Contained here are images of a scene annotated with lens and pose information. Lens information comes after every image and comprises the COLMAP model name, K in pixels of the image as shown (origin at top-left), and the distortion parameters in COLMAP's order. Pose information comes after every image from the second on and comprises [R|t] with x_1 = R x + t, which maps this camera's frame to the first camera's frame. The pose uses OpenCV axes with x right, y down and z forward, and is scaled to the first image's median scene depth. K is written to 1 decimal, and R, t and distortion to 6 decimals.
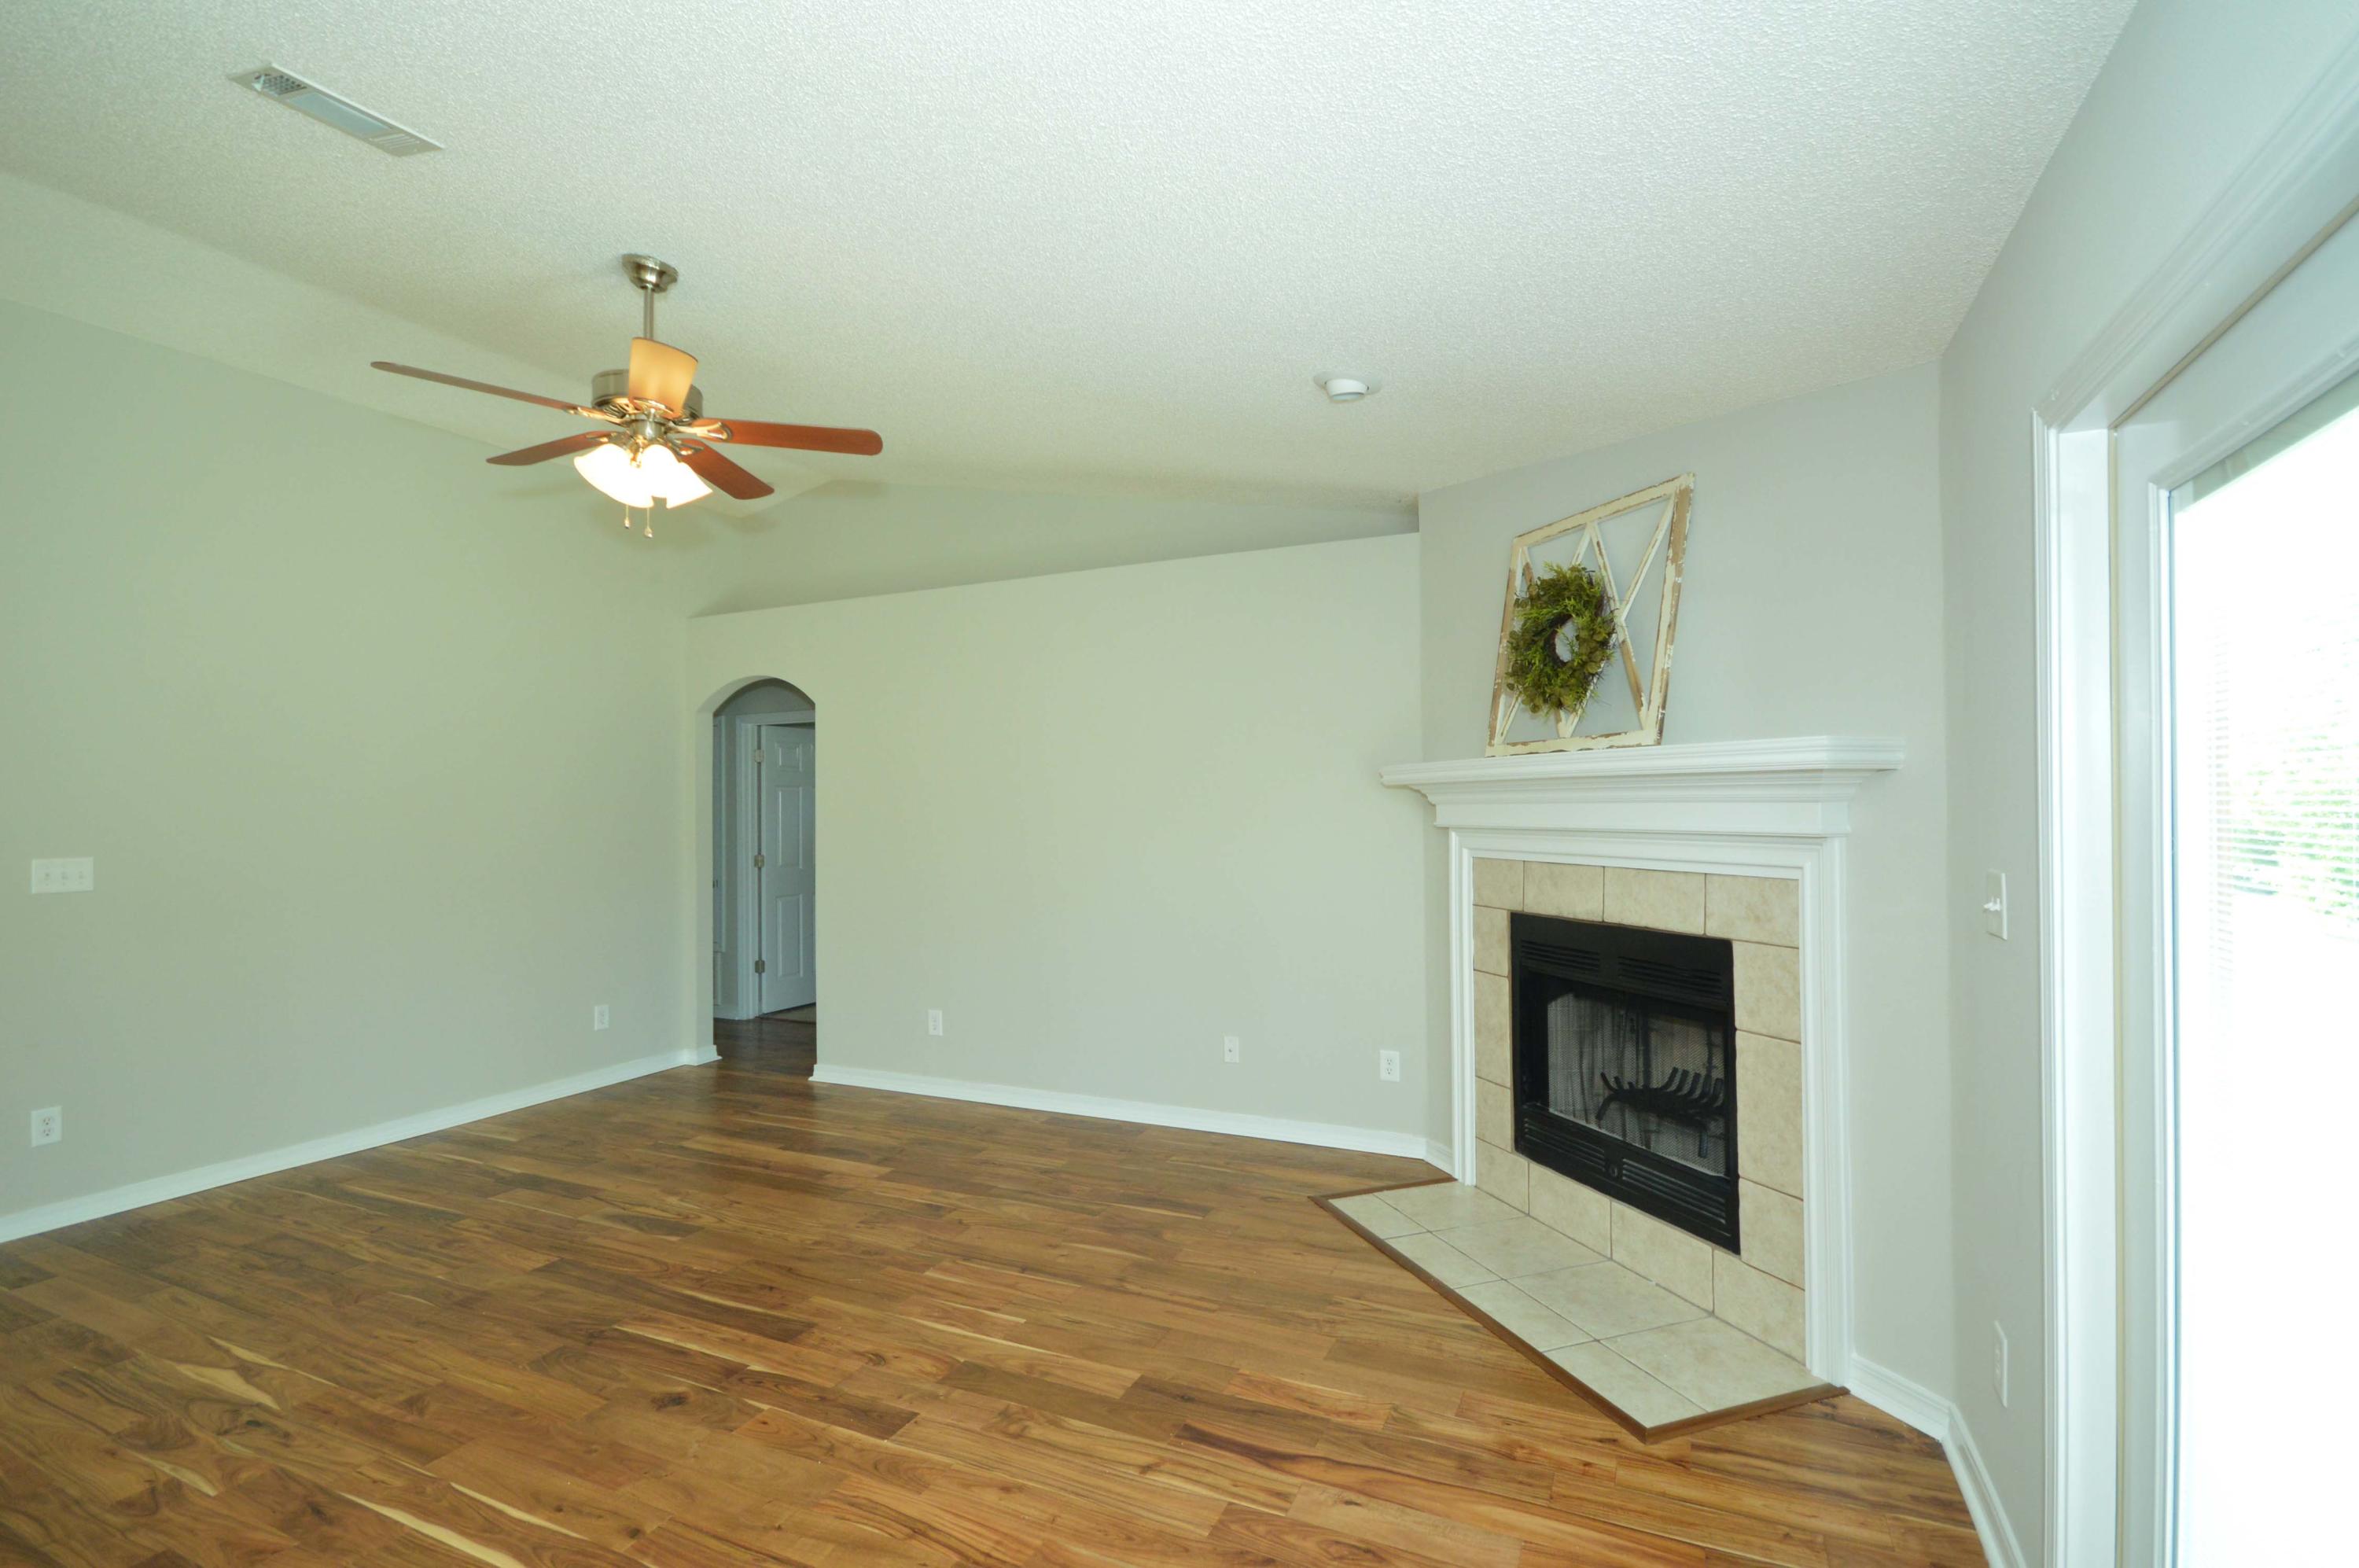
lens RADIAL K [[1095.2, 0, 1179.5], [0, 1095.2, 784.0], [0, 0, 1]] dist [0.022116, -0.018240]
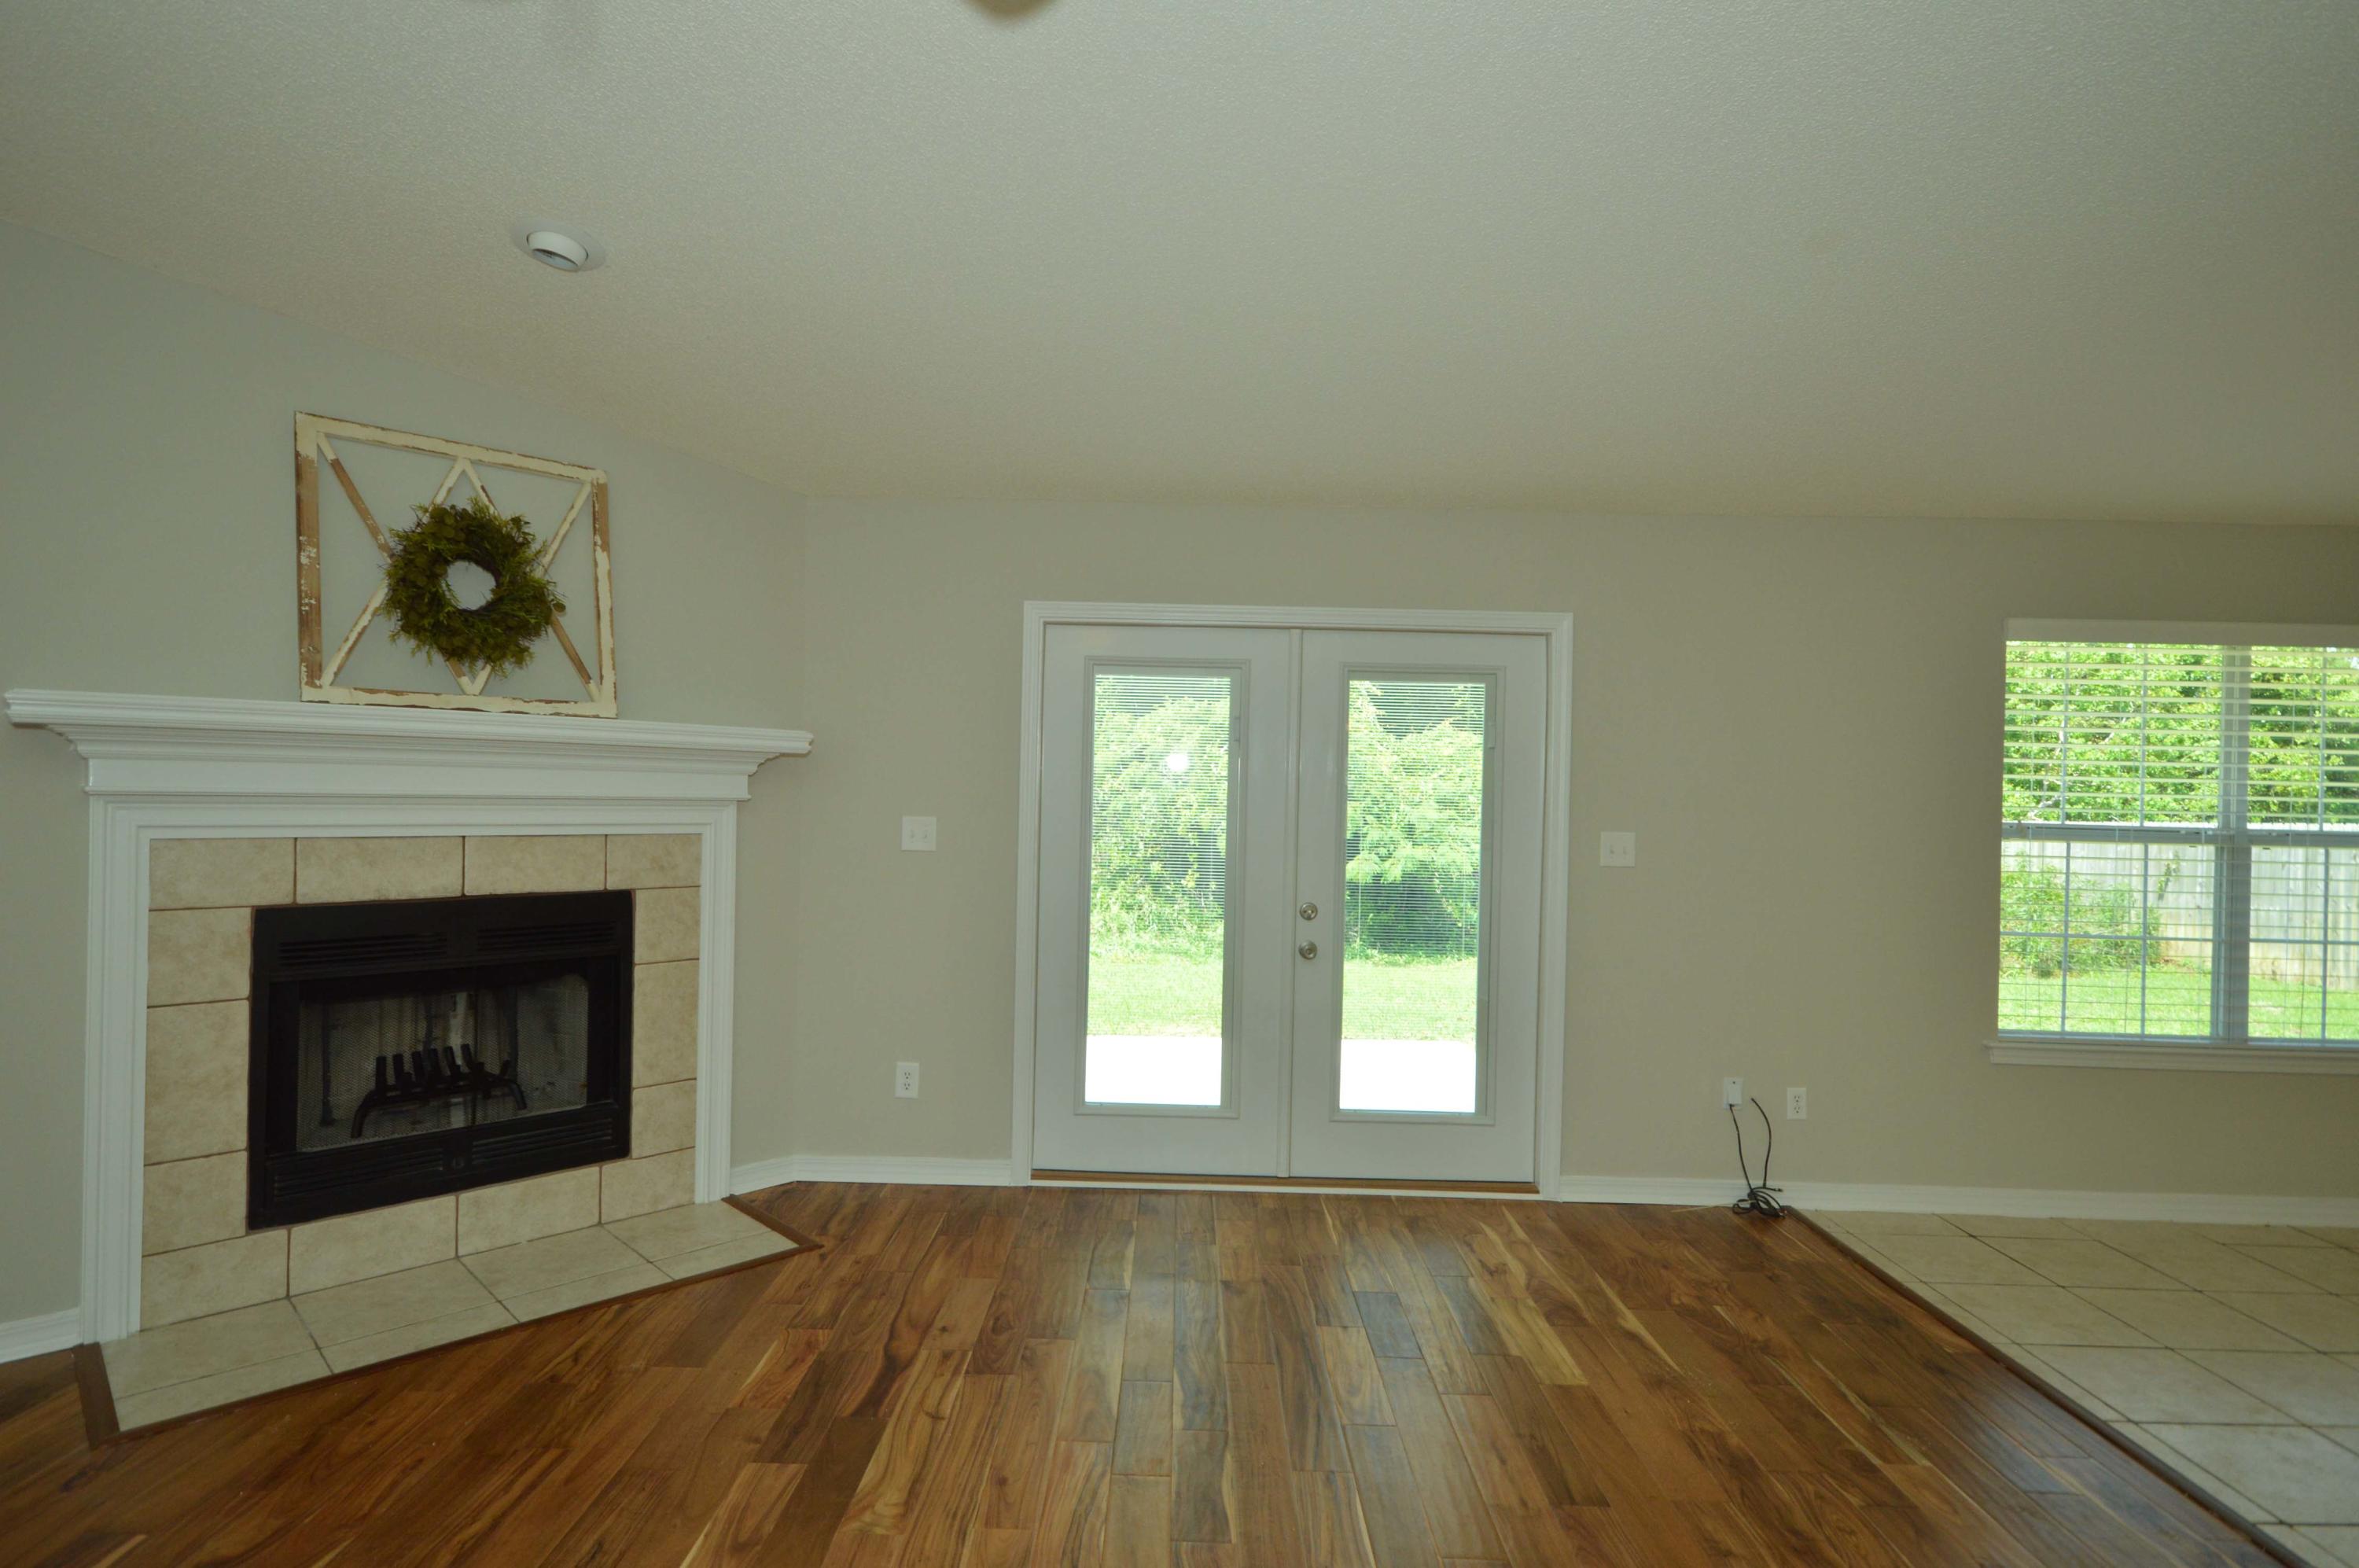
lens RADIAL K [[1208.4, 0, 1179.5], [0, 1208.4, 784.0], [0, 0, 1]] dist [-0.000569, -0.000343]
pose [[-0.423255, 0.006515, 0.905987, -0.873528], [-0.032979, 0.999201, -0.022592, 0.037814], [-0.905410, -0.039441, -0.422701, 0.983404]]
